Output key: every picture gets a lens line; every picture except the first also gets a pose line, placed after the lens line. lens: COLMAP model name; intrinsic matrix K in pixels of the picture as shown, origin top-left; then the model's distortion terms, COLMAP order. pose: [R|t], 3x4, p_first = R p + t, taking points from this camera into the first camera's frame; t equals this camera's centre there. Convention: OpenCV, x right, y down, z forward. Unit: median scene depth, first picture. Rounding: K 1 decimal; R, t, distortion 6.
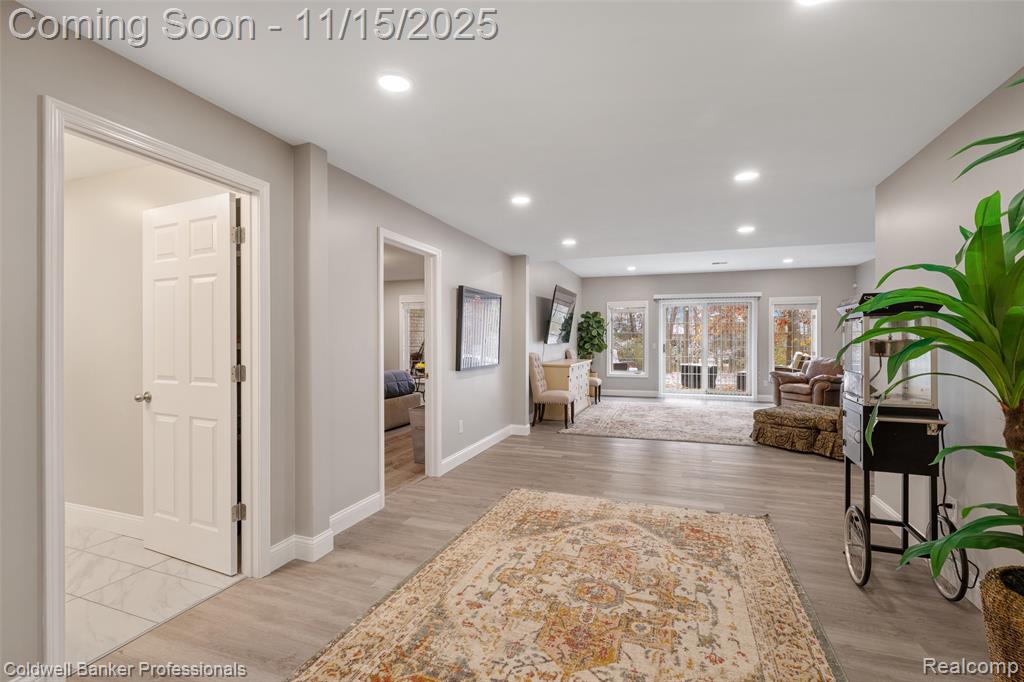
lens RADIAL K [[461.3, 0, 506.7], [0, 461.3, 338.3], [0, 0, 1]] dist [-0.003803, 0.000357]
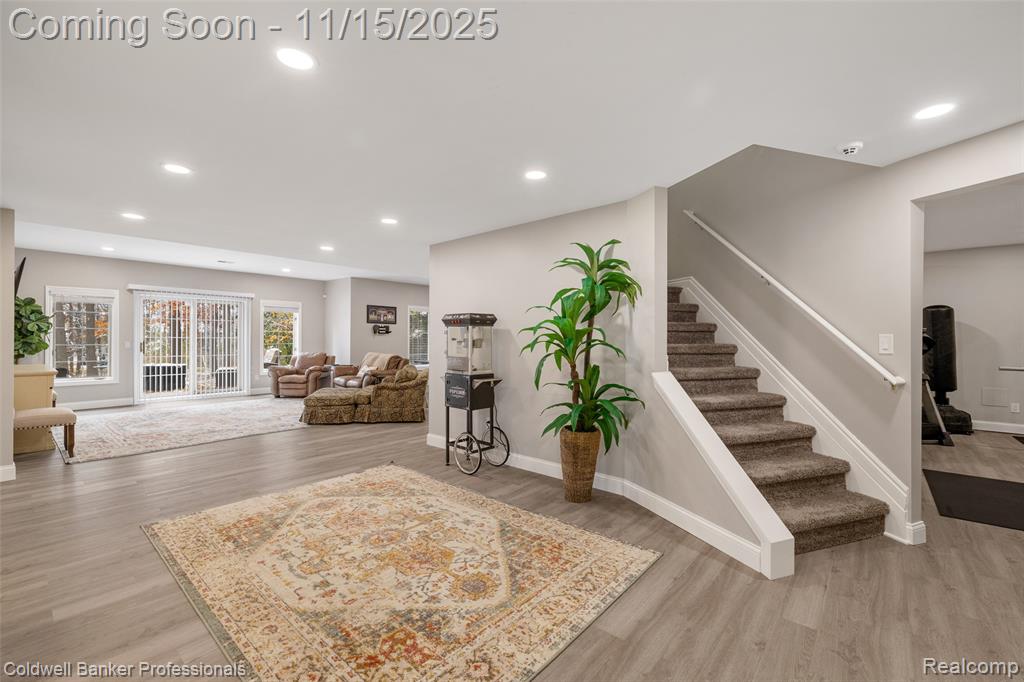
lens RADIAL K [[435.9, 0, 516.9], [0, 435.9, 340.9], [0, 0, 1]] dist [0.003853, 0.000062]
pose [[0.343446, -0.003549, 0.939166, -0.586454], [-0.006693, 0.999958, 0.006227, -0.000266], [-0.939148, -0.008424, 0.343408, 0.184145]]
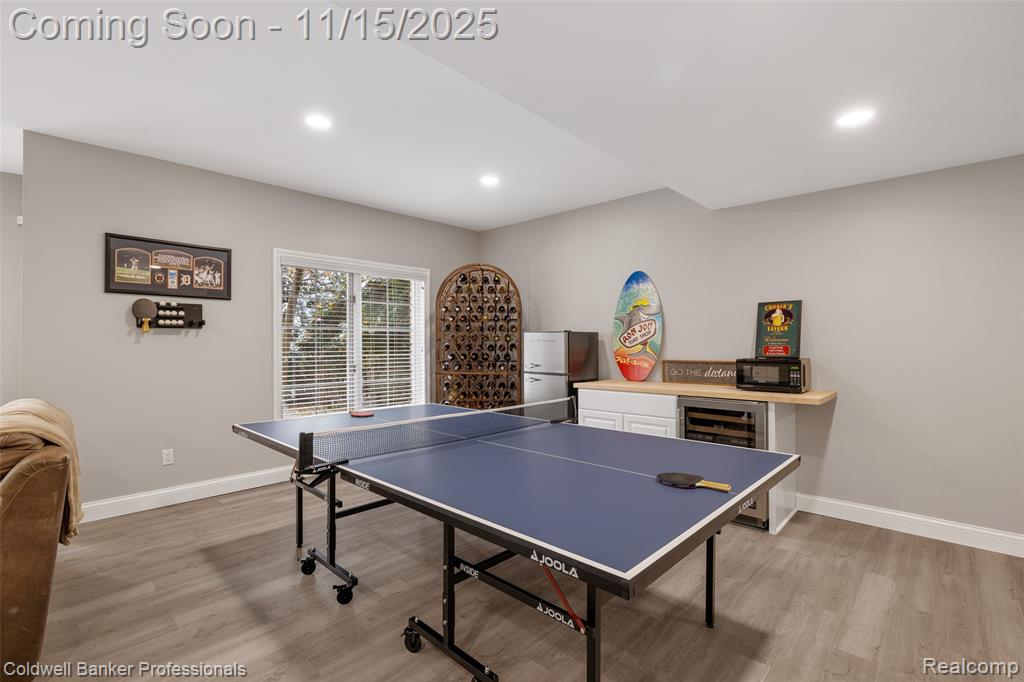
lens RADIAL K [[461.3, 0, 514.5], [0, 461.3, 340.4], [0, 0, 1]] dist [-0.003803, 0.000357]
pose [[0.391839, 0.002651, 0.920030, 1.471560], [0.001550, 0.999993, -0.003542, 0.008162], [-0.920032, 0.002813, 0.391832, 1.081569]]
